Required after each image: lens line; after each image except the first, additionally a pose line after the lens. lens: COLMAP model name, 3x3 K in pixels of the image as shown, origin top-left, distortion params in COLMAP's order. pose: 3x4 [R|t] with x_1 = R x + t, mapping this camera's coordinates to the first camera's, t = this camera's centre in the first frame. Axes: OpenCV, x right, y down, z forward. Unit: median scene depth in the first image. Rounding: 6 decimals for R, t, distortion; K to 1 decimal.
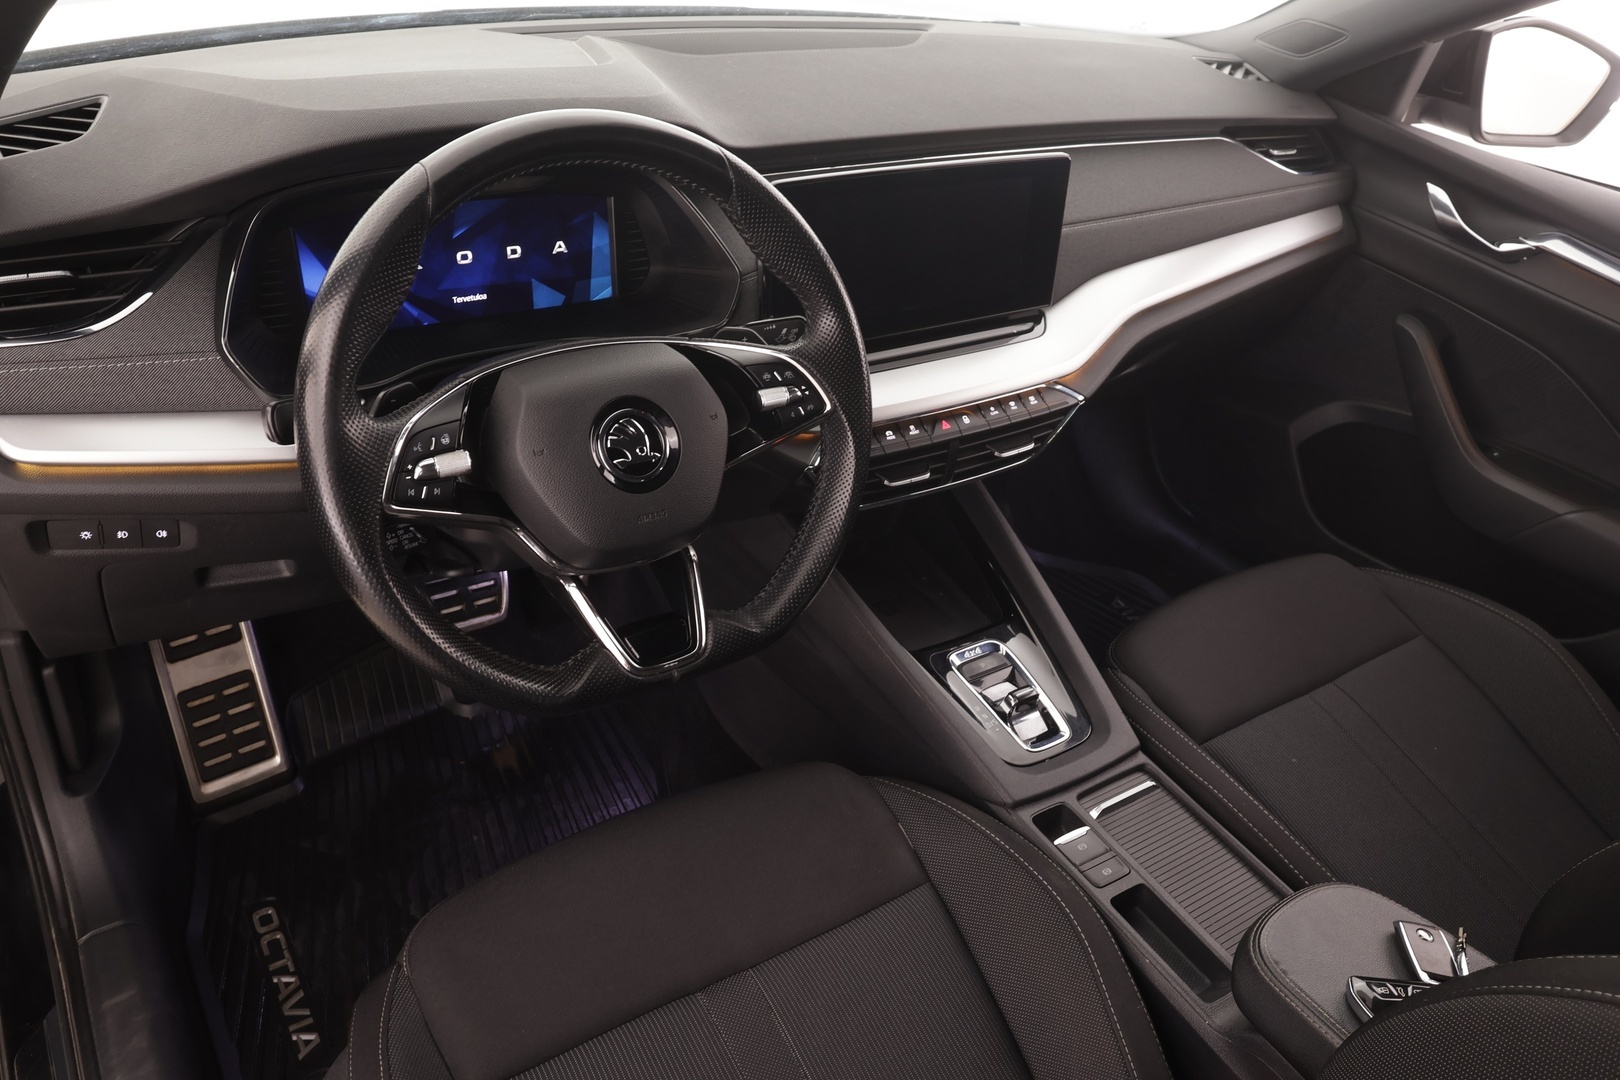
lens RADIAL K [[1231.3, 0, 810.0], [0, 1231.3, 540.0], [0, 0, 1]] dist [-0.006973, -0.006524]
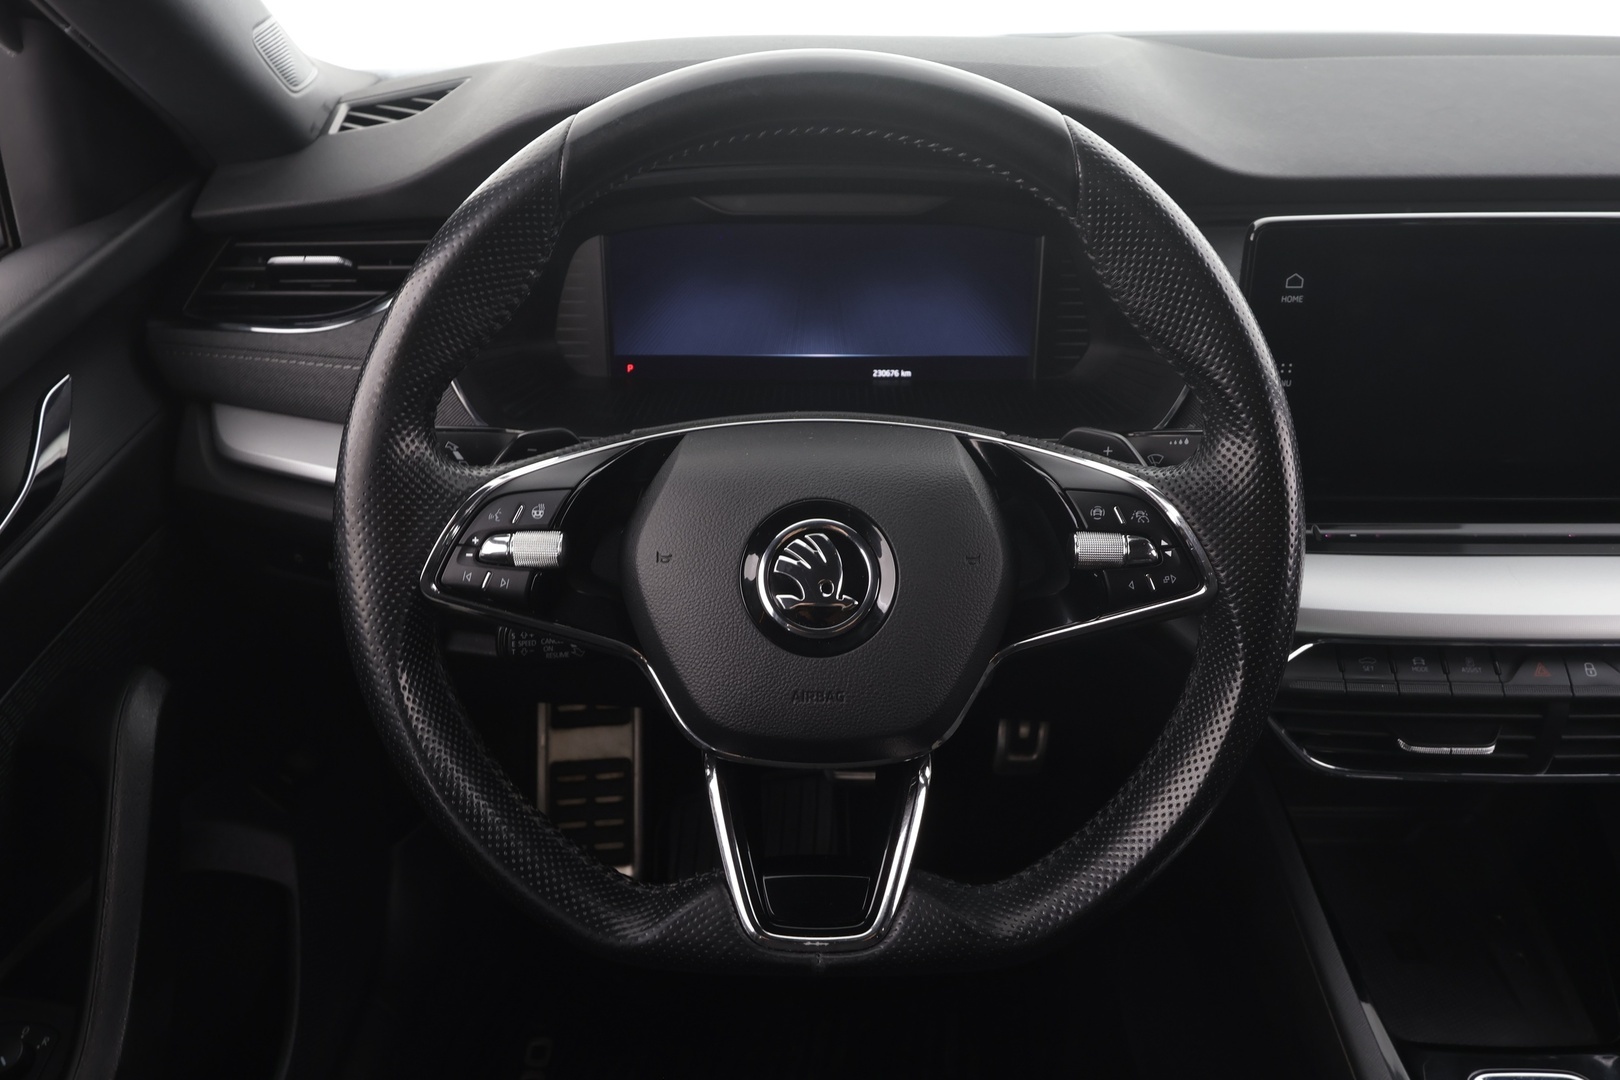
lens RADIAL K [[1278.5, 0, 810.0], [0, 1278.5, 540.0], [0, 0, 1]] dist [-0.001375, -0.004875]
pose [[0.813874, 0.176778, -0.553496, 0.192533], [-0.235515, 0.971199, -0.036121, -0.066122], [0.531170, 0.159755, 0.832068, 0.424811]]
